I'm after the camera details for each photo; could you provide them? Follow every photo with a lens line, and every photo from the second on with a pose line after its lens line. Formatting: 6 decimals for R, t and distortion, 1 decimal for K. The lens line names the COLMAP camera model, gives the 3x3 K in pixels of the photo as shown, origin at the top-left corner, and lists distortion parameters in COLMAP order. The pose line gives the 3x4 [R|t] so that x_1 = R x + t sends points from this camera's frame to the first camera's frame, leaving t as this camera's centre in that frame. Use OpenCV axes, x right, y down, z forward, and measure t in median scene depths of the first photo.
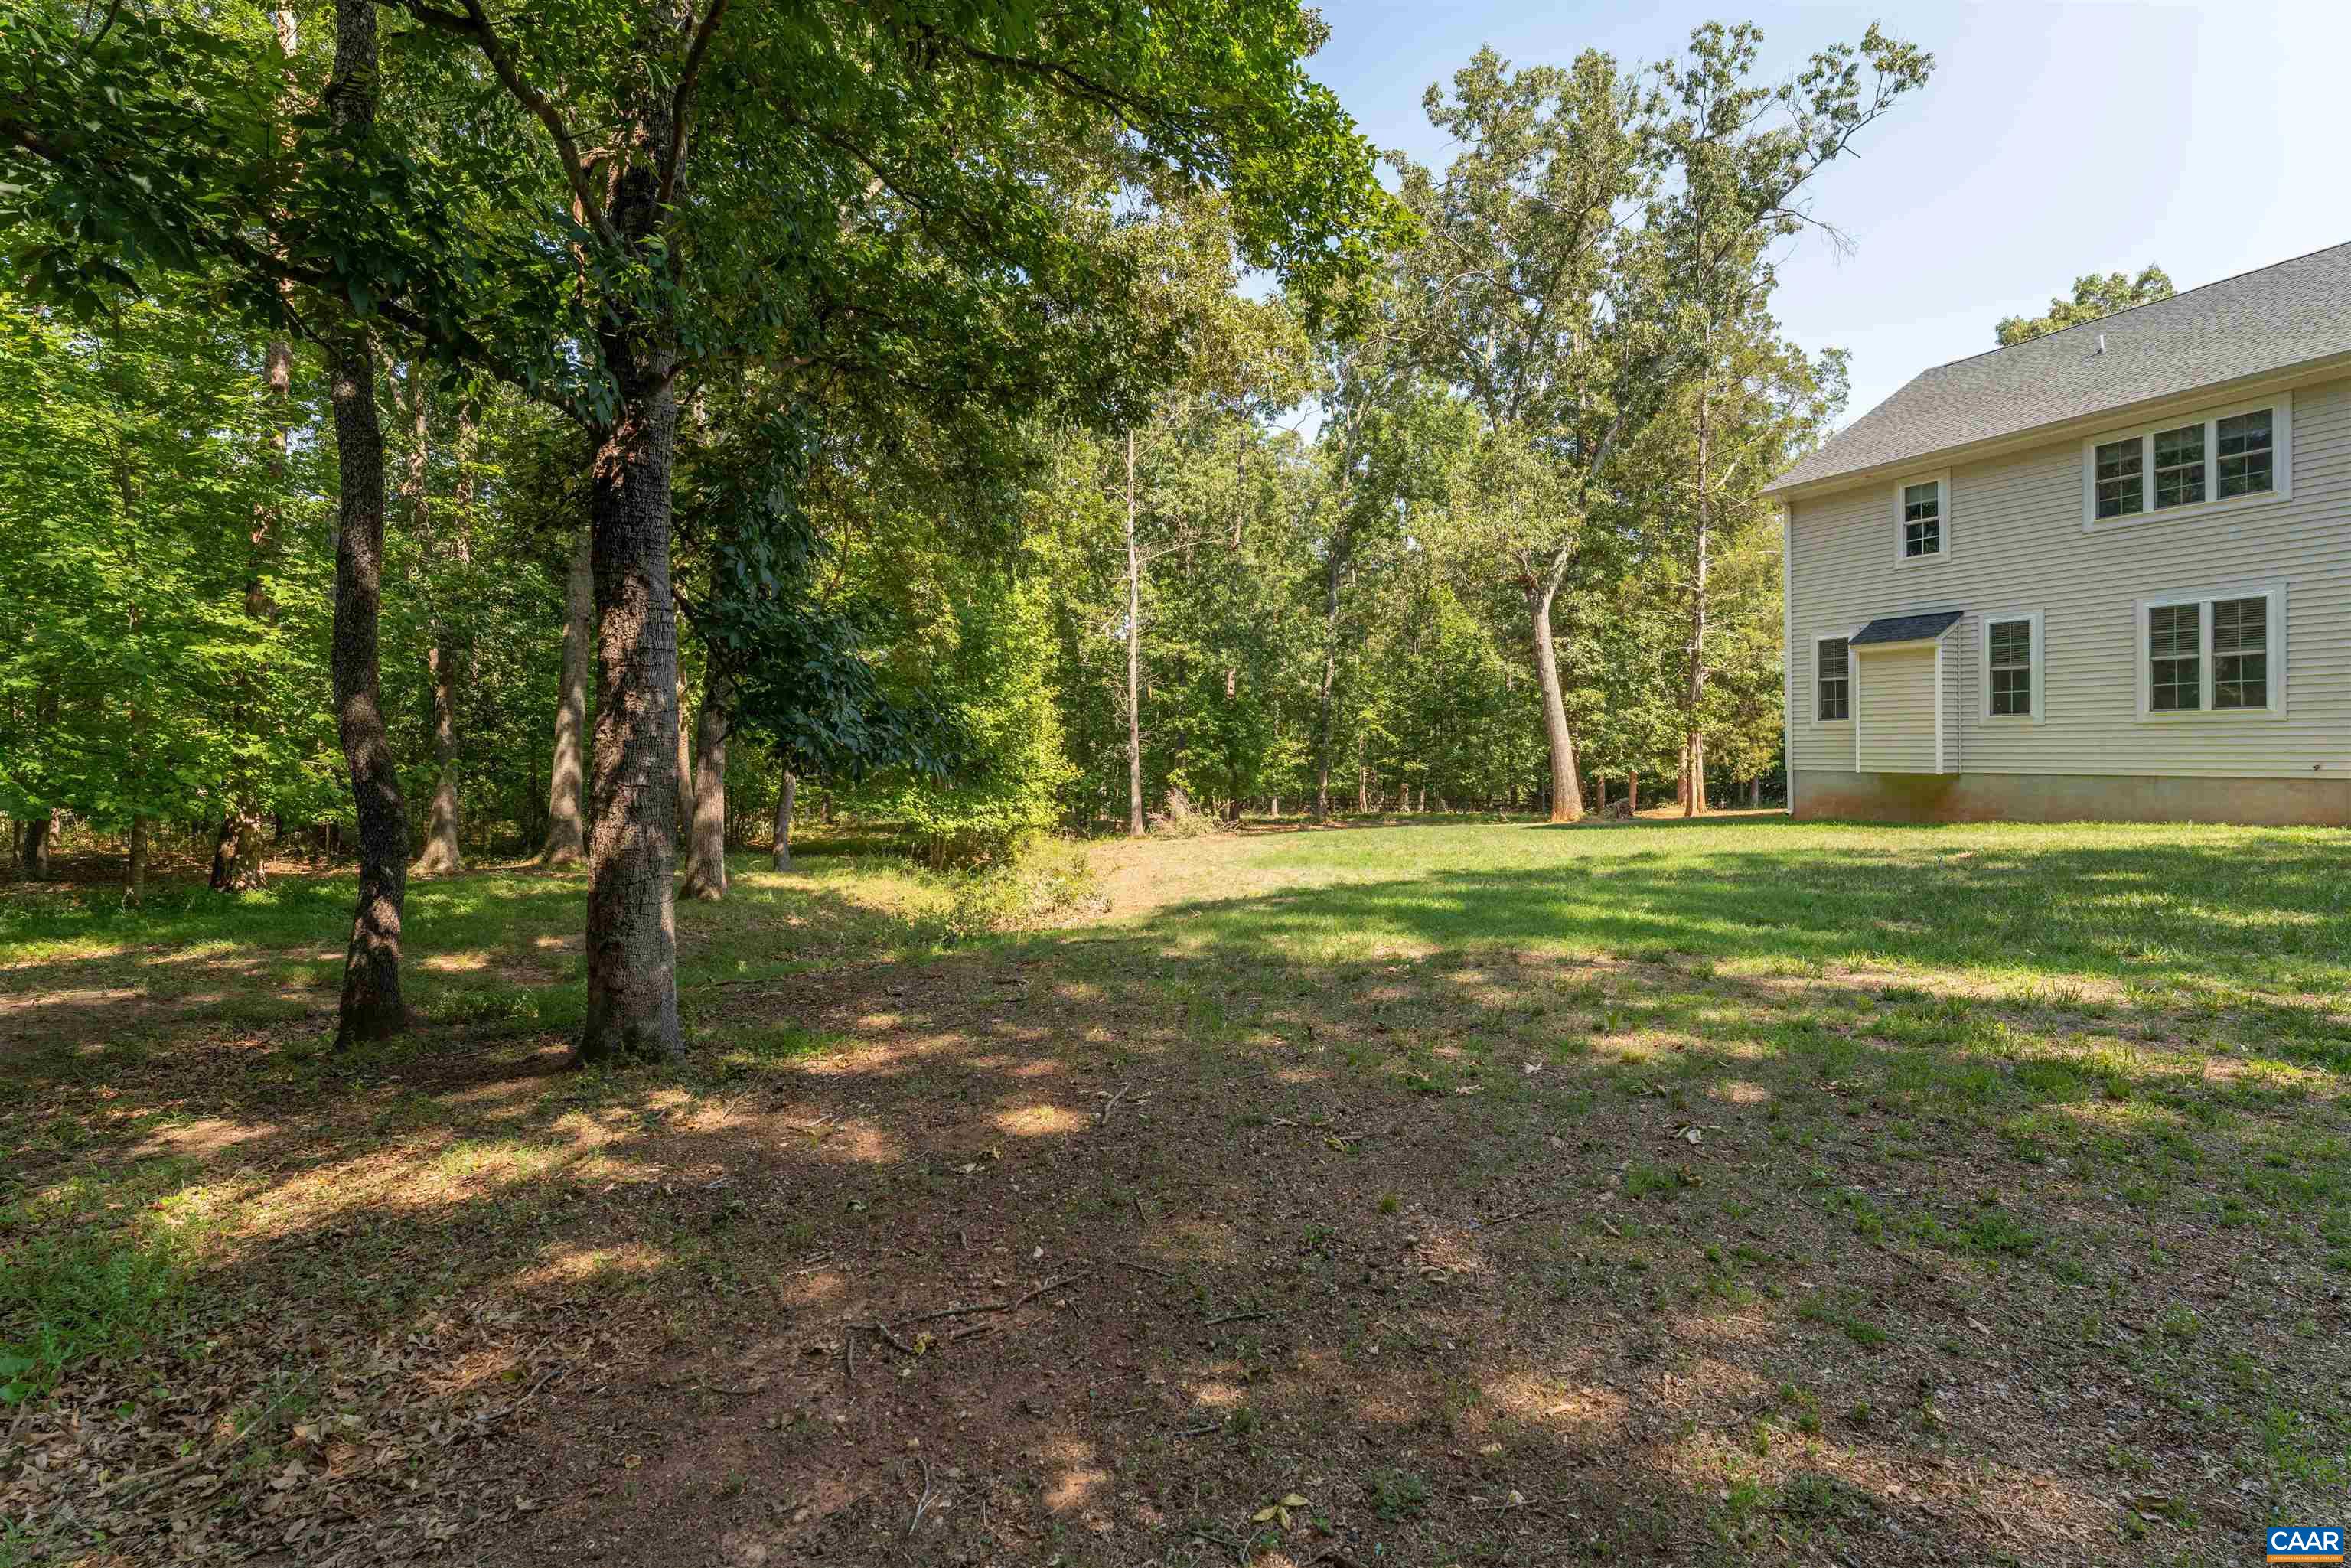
lens RADIAL K [[1082.8, 0, 1177.8], [0, 1082.8, 773.4], [0, 0, 1]] dist [-0.000311, -0.000363]
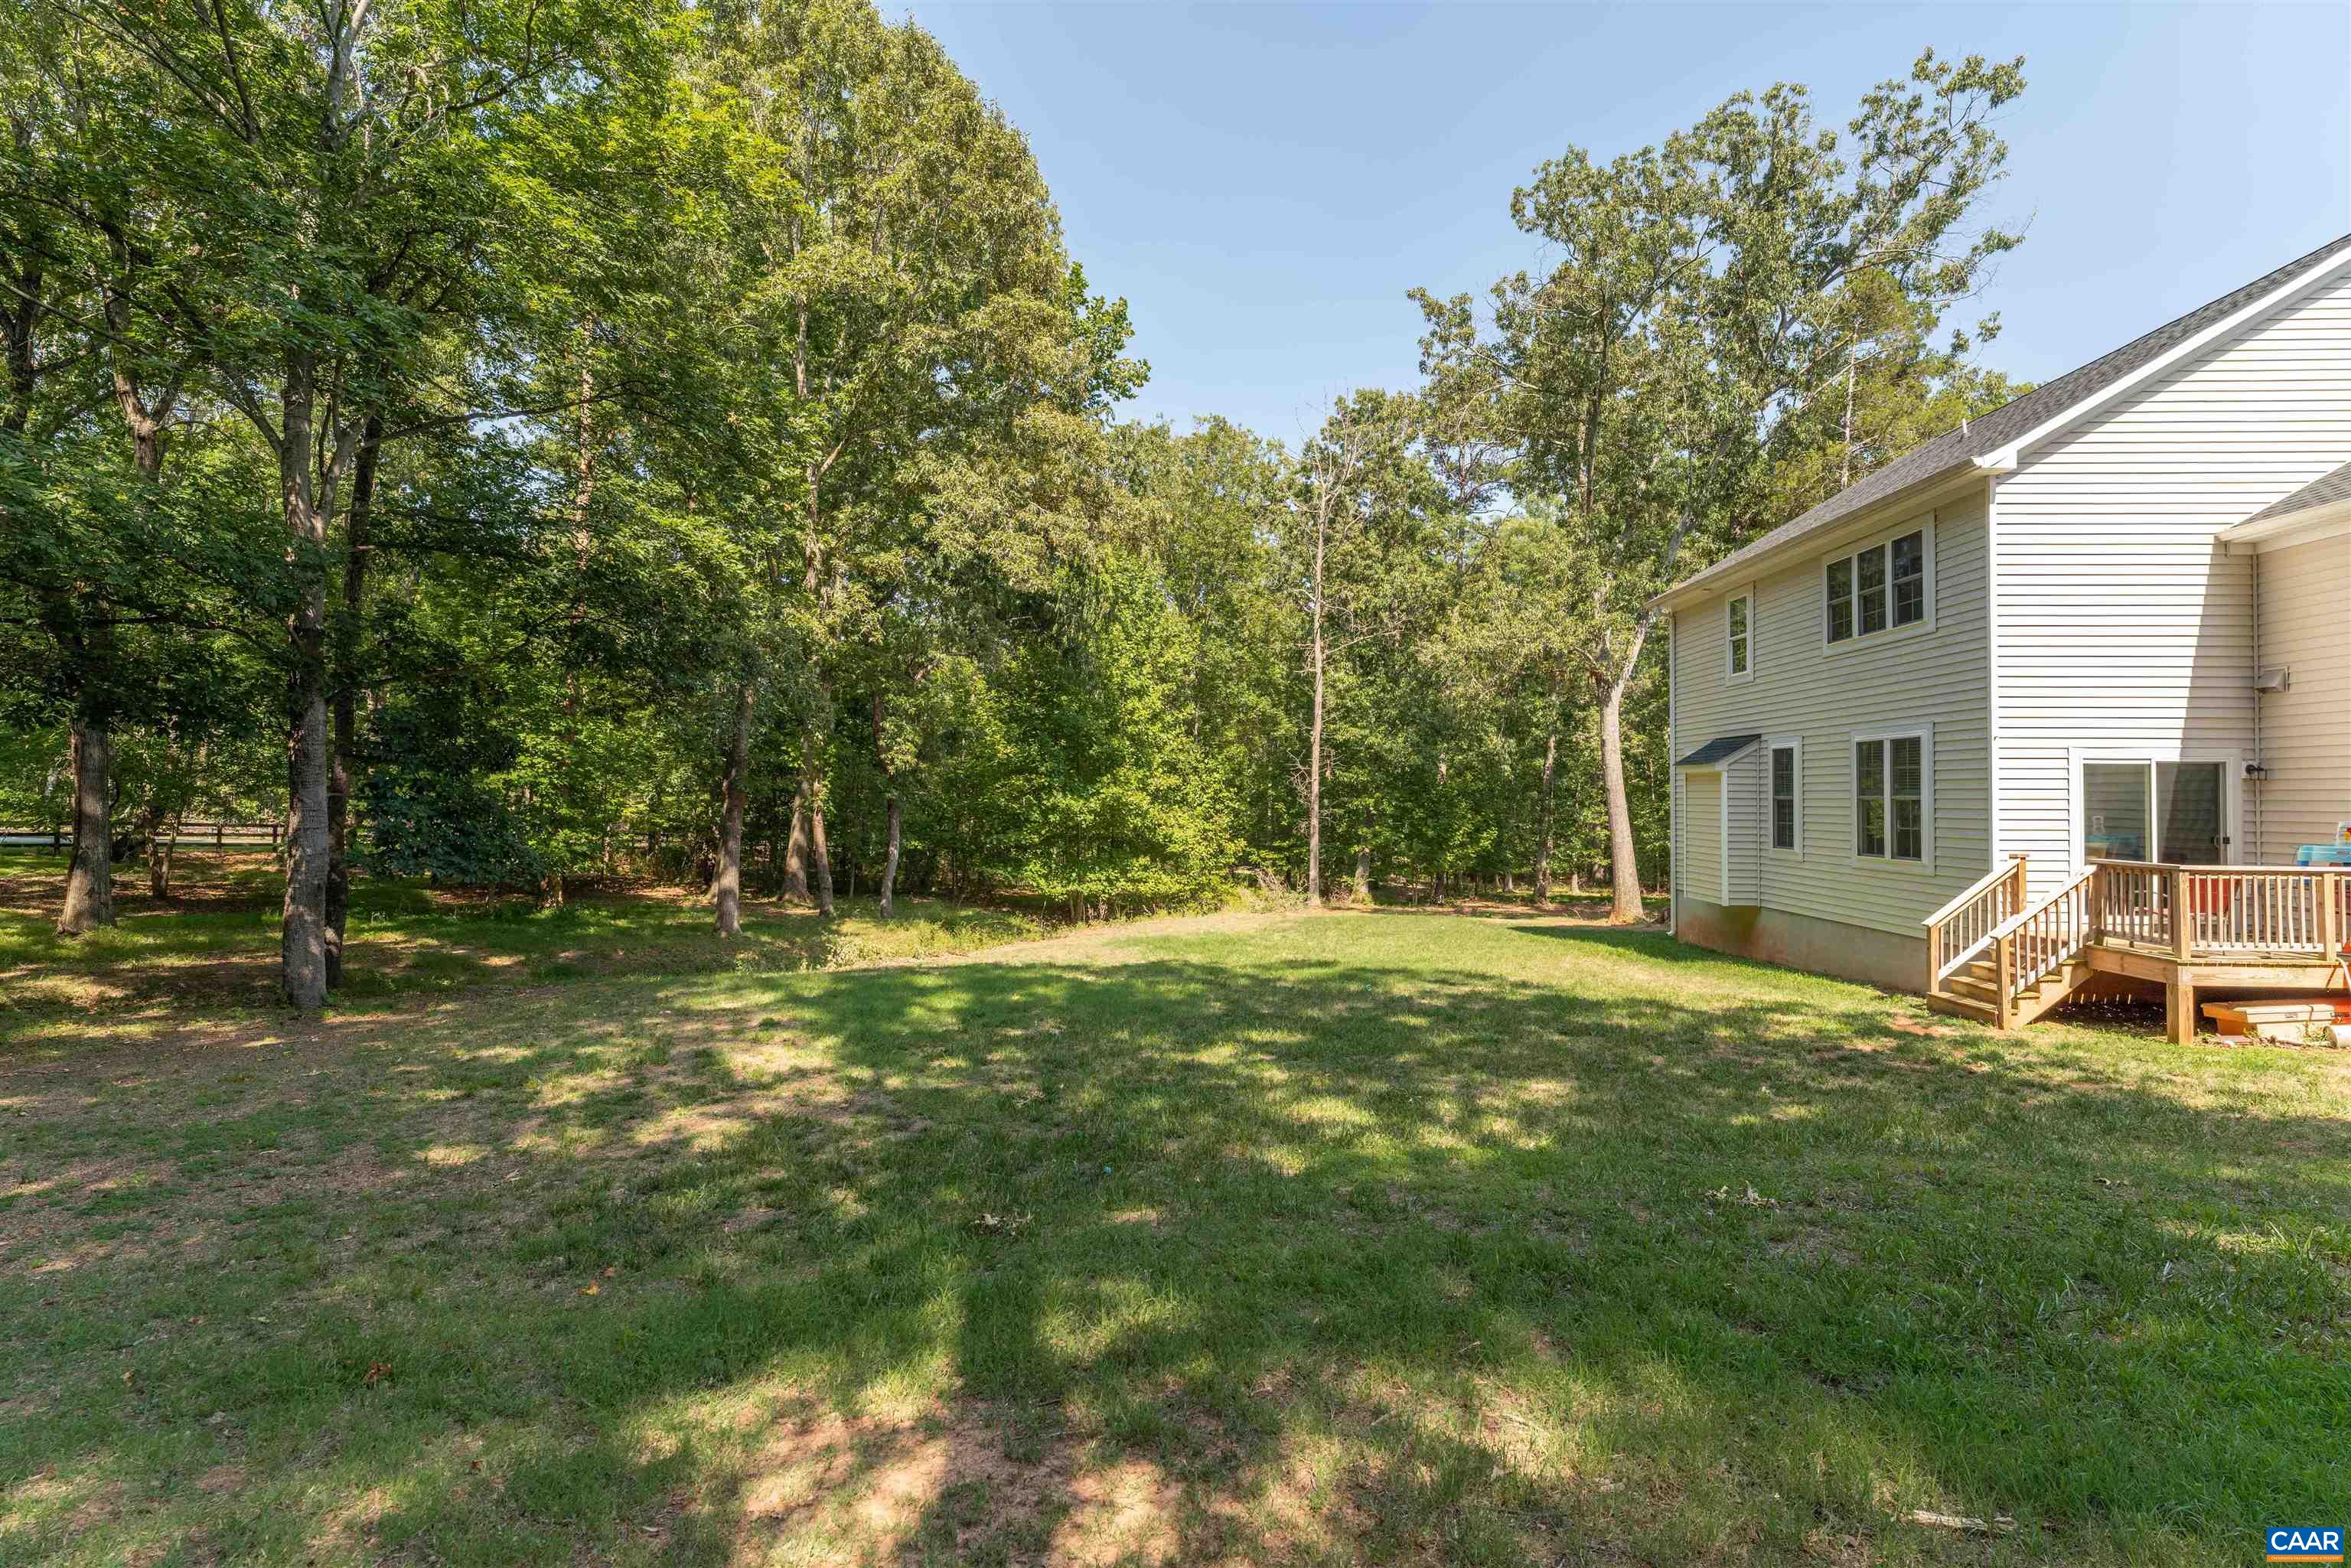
lens RADIAL K [[1082.8, 0, 1172.3], [0, 1082.8, 779.8], [0, 0, 1]] dist [-0.000311, -0.000363]
pose [[0.882792, 0.010772, -0.469641, 0.572551], [-0.028000, 0.999166, -0.029715, -0.053806], [0.468930, 0.039382, 0.882357, -0.059108]]
